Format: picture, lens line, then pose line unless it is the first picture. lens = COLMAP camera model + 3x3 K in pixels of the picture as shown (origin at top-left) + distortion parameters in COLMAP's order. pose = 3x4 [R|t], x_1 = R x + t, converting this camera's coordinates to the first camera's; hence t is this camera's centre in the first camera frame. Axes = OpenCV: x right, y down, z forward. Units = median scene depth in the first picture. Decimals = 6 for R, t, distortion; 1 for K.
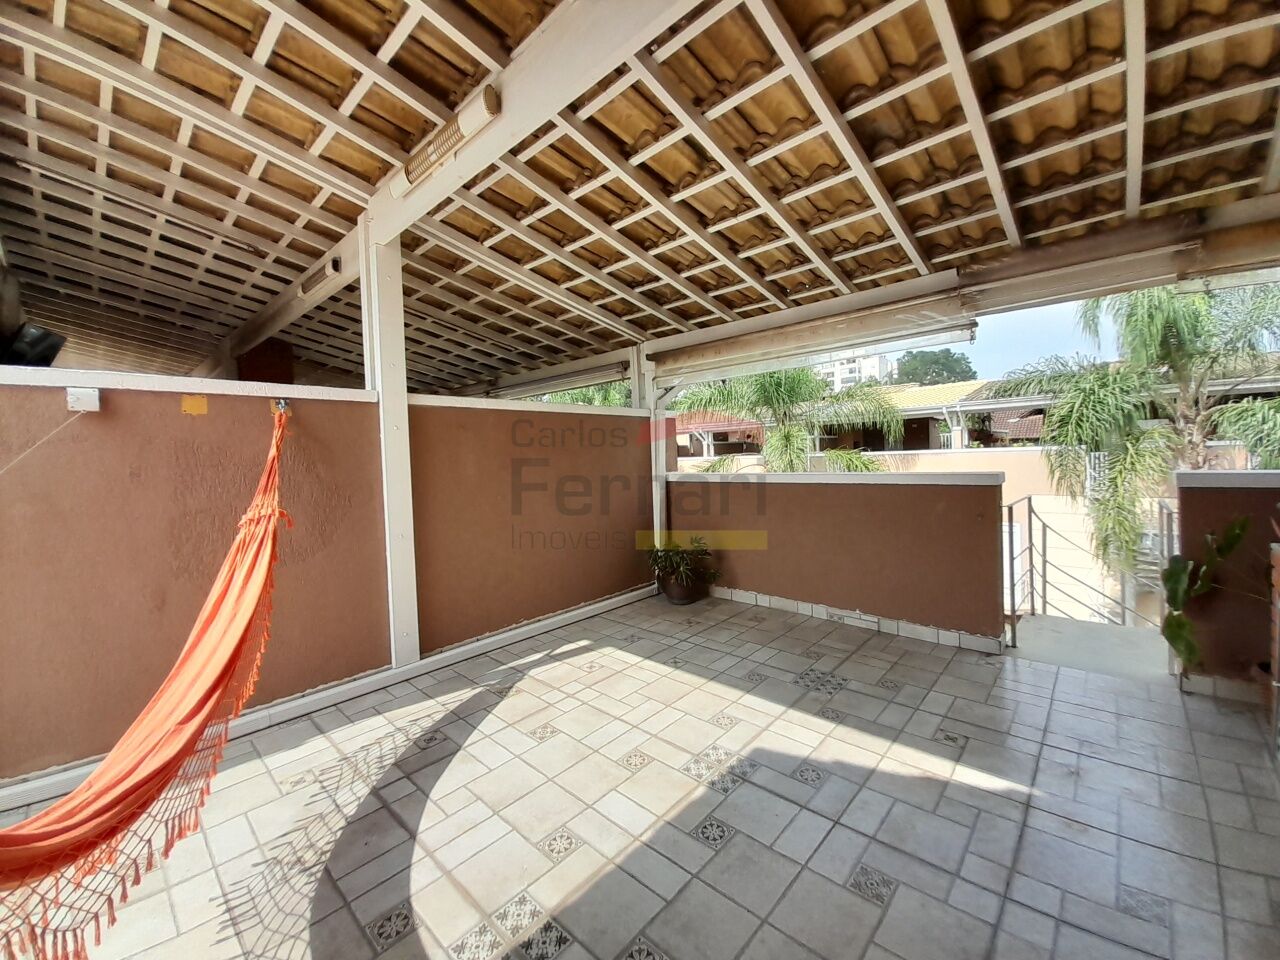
lens RADIAL K [[505.7, 0, 654.7], [0, 505.7, 470.7], [0, 0, 1]] dist [0.023341, -0.013973]
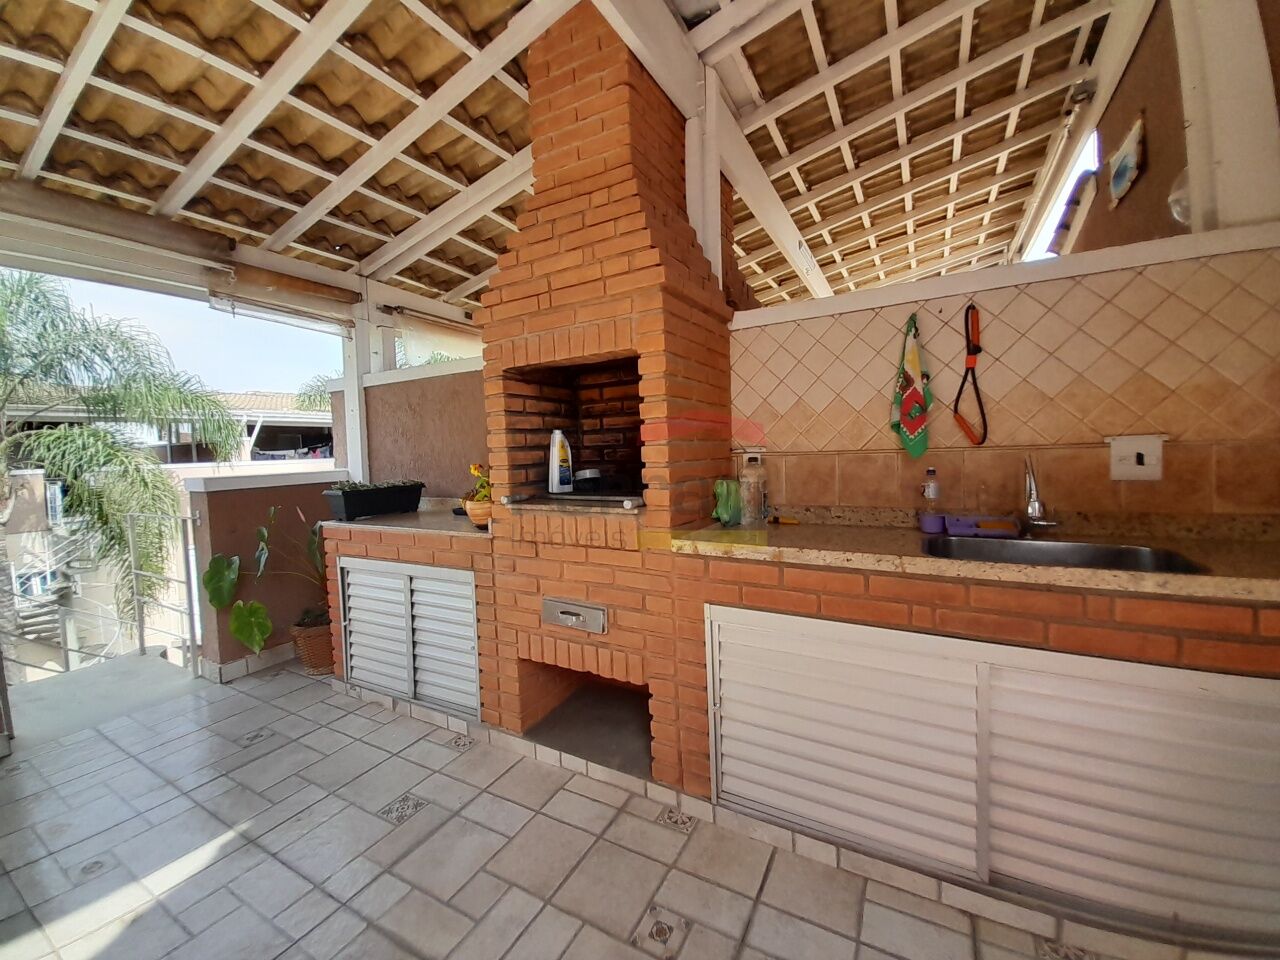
lens RADIAL K [[502.3, 0, 653.1], [0, 502.3, 467.8], [0, 0, 1]] dist [0.015575, -0.013827]
pose [[-0.234335, 0.005578, 0.972140, -0.170206], [0.069755, 0.997502, 0.011091, 0.031493], [-0.969650, 0.070411, -0.234139, 0.299789]]
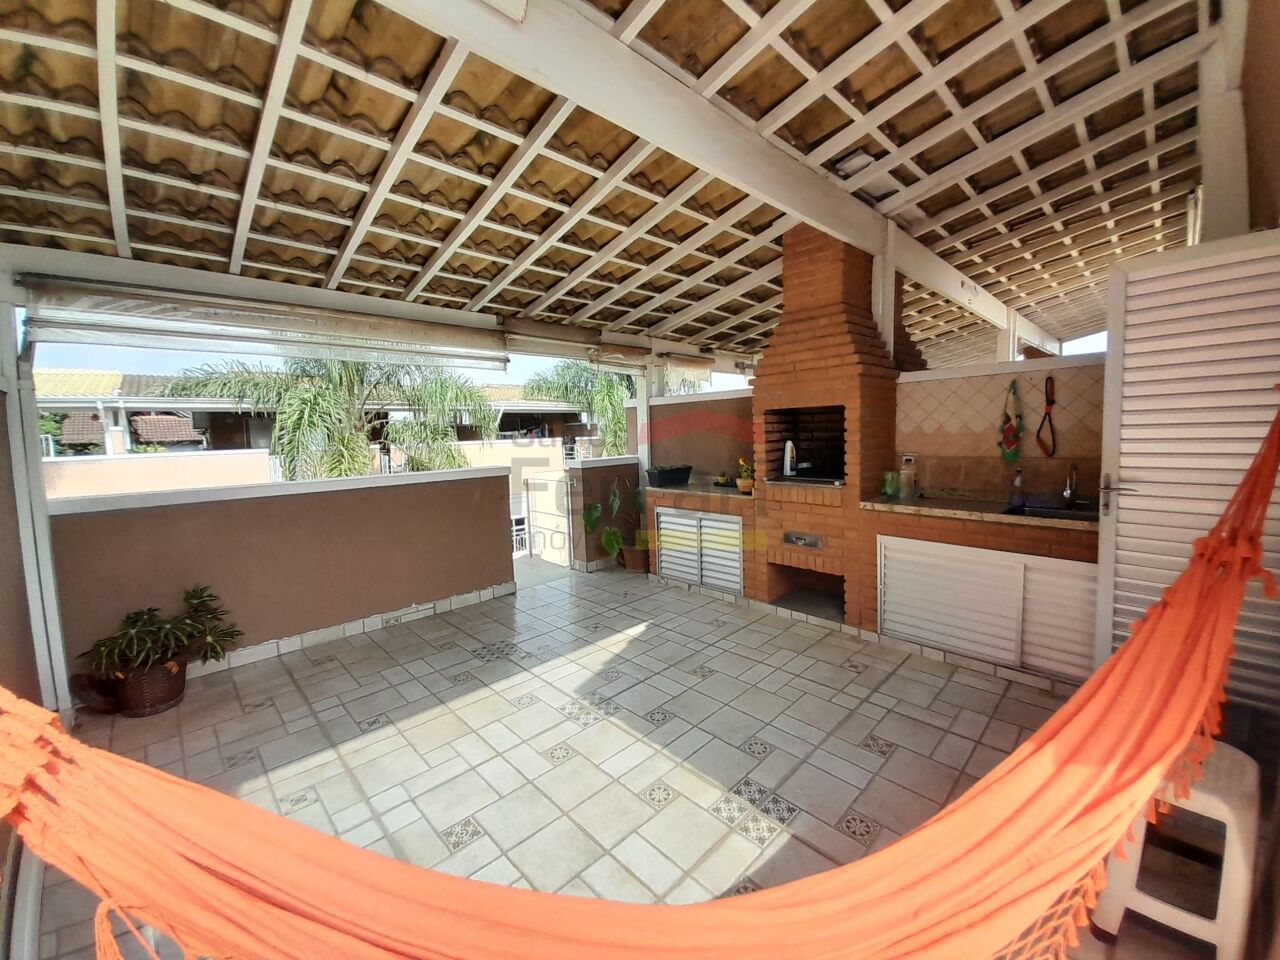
lens RADIAL K [[505.7, 0, 654.7], [0, 505.7, 470.7], [0, 0, 1]] dist [0.023341, -0.013973]
pose [[0.055653, -0.046022, 0.997389, -0.753891], [0.056074, 0.997505, 0.042899, -0.021960], [-0.996874, 0.053540, 0.058095, 0.531241]]
